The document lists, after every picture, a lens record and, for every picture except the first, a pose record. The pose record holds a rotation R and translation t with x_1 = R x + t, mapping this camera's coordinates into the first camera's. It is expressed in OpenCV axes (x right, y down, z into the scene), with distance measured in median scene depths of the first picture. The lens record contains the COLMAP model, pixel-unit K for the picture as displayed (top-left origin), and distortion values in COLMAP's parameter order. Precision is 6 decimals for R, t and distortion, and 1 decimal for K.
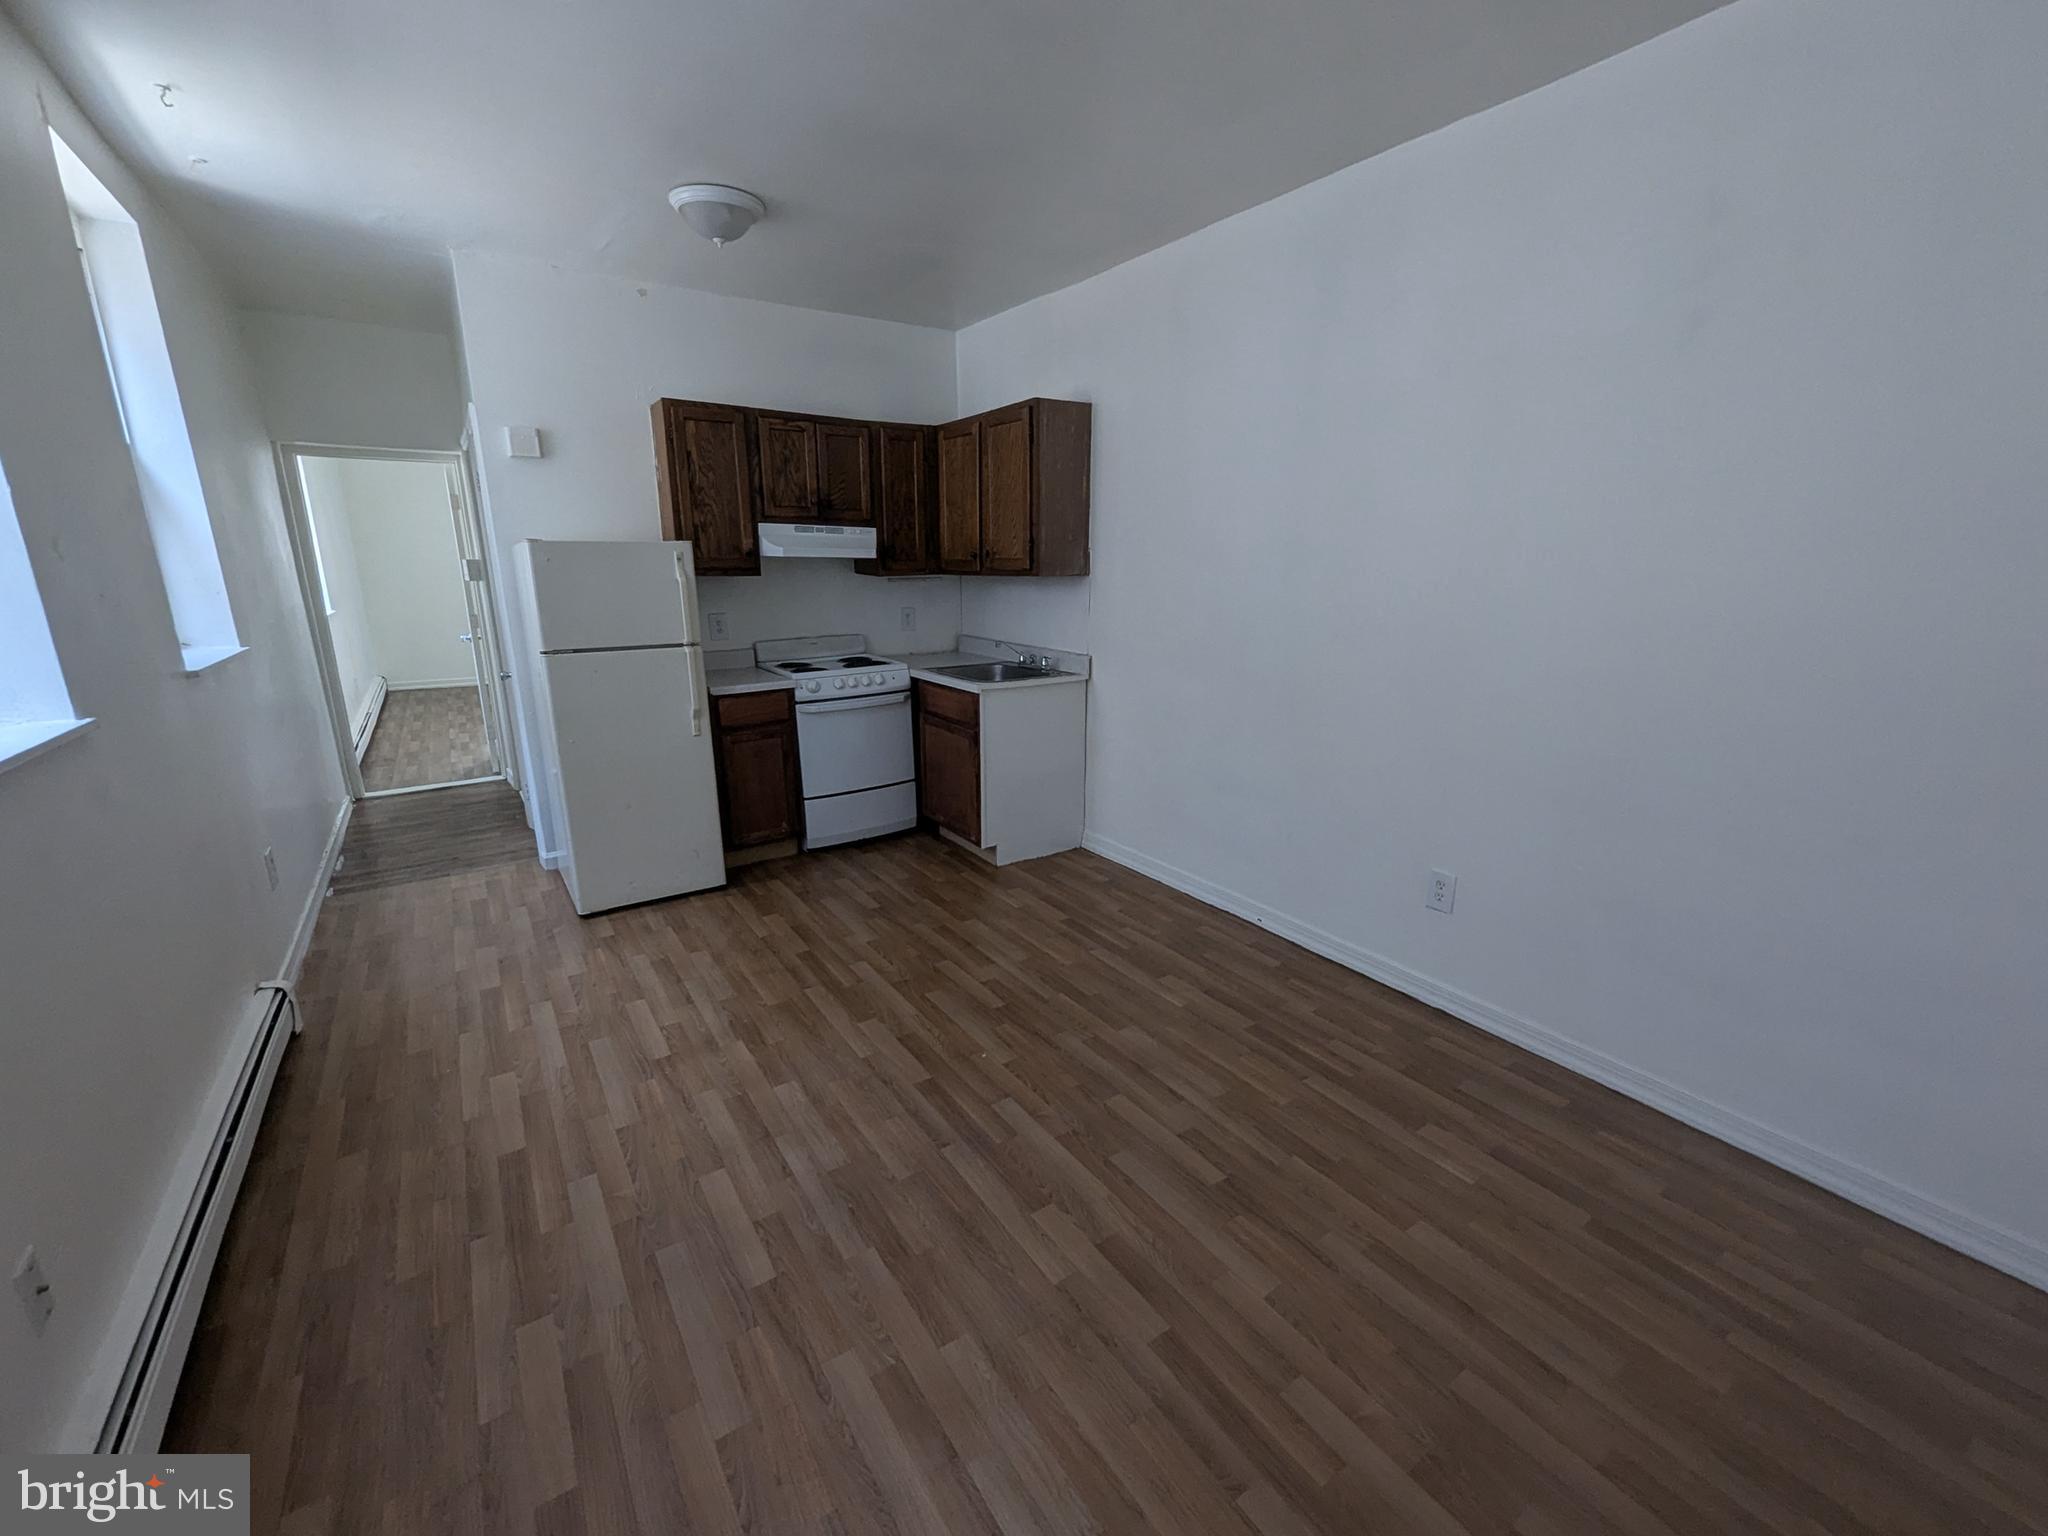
lens RADIAL K [[845.8, 0, 1032.8], [0, 845.8, 767.4], [0, 0, 1]] dist [0.001097, 0.000063]
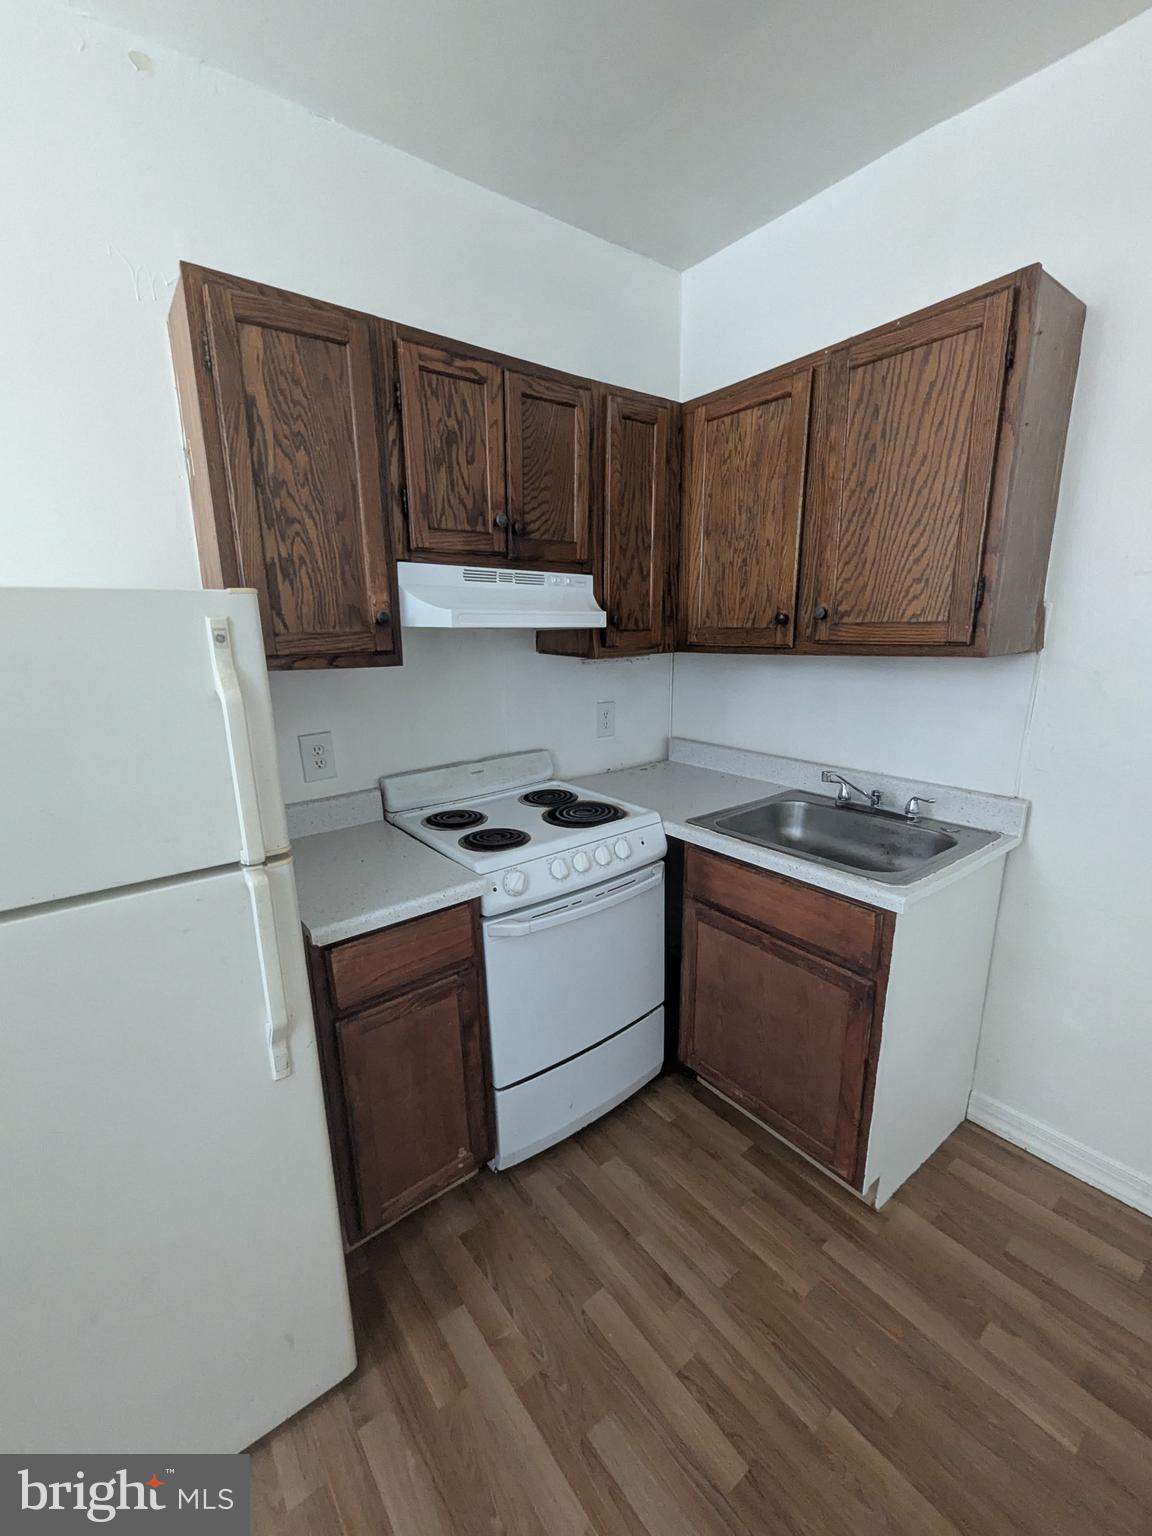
lens RADIAL K [[634.4, 0, 576.0], [0, 634.4, 768.0], [0, 0, 1]] dist [0.001097, 0.000063]
pose [[0.997809, -0.030117, 0.058909, -0.243341], [0.031615, 0.999196, -0.024664, -0.152916], [-0.058118, 0.026473, 0.997959, 0.617348]]
